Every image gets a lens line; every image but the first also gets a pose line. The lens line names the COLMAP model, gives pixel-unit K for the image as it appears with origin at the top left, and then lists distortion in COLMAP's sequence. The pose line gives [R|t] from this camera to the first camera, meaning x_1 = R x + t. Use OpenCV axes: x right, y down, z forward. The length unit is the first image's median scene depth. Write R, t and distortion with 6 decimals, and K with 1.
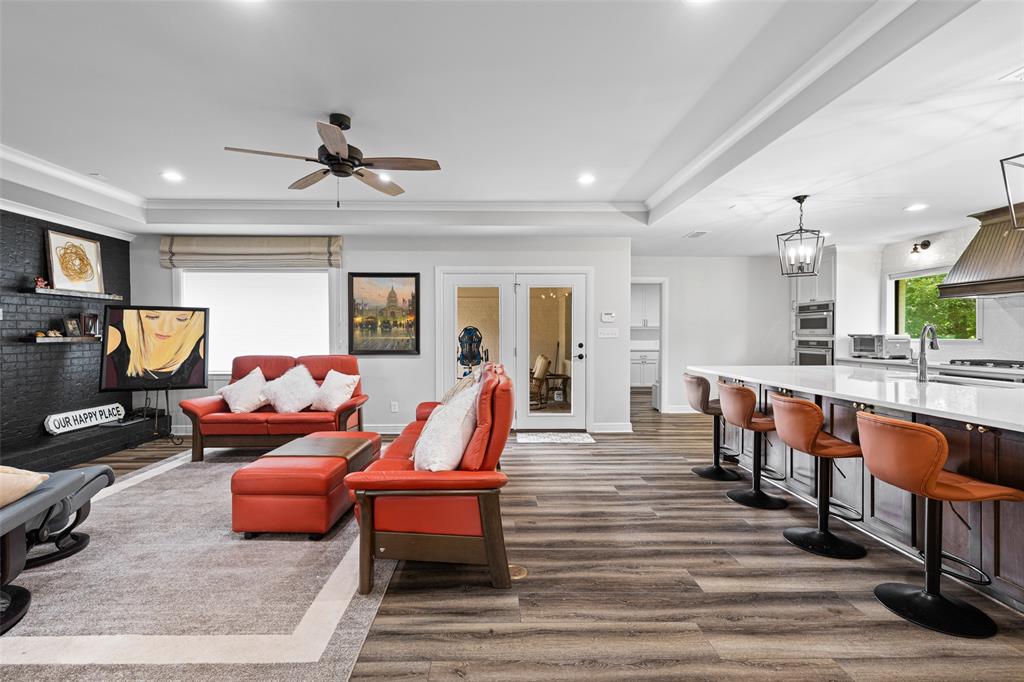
lens RADIAL K [[459.5, 0, 512.7], [0, 459.5, 334.9], [0, 0, 1]] dist [0.004543, 0.000101]
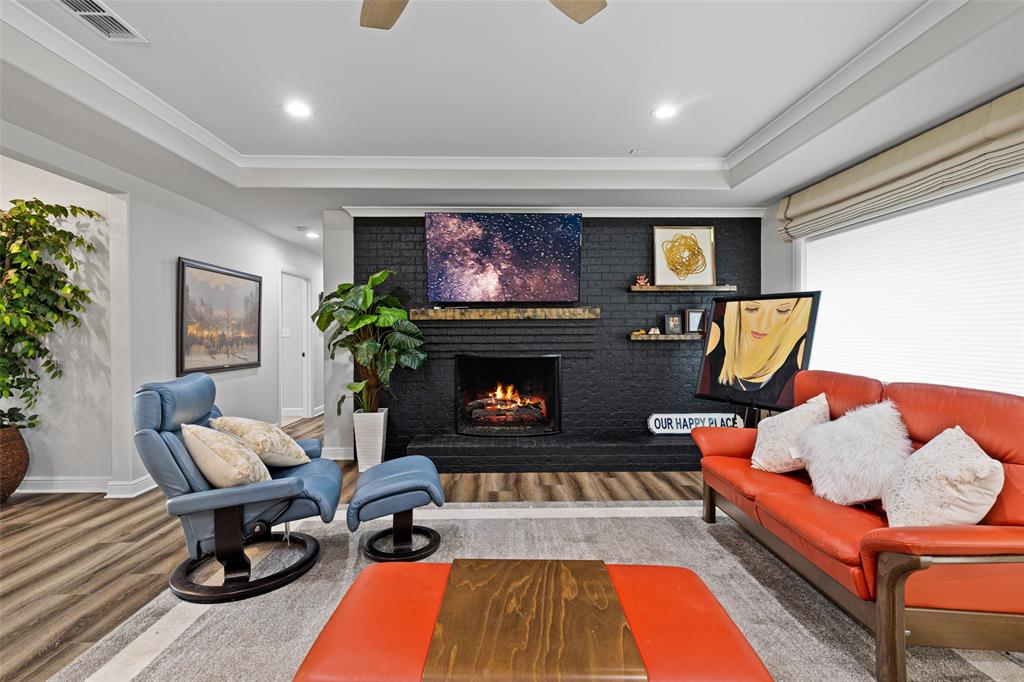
lens RADIAL K [[459.5, 0, 512.7], [0, 459.5, 334.9], [0, 0, 1]] dist [0.004543, 0.000101]
pose [[-0.015877, 0.007353, -0.999847, -0.011285], [-0.004651, 0.999962, 0.007428, -0.000306], [0.999863, 0.004768, -0.015843, 0.635653]]
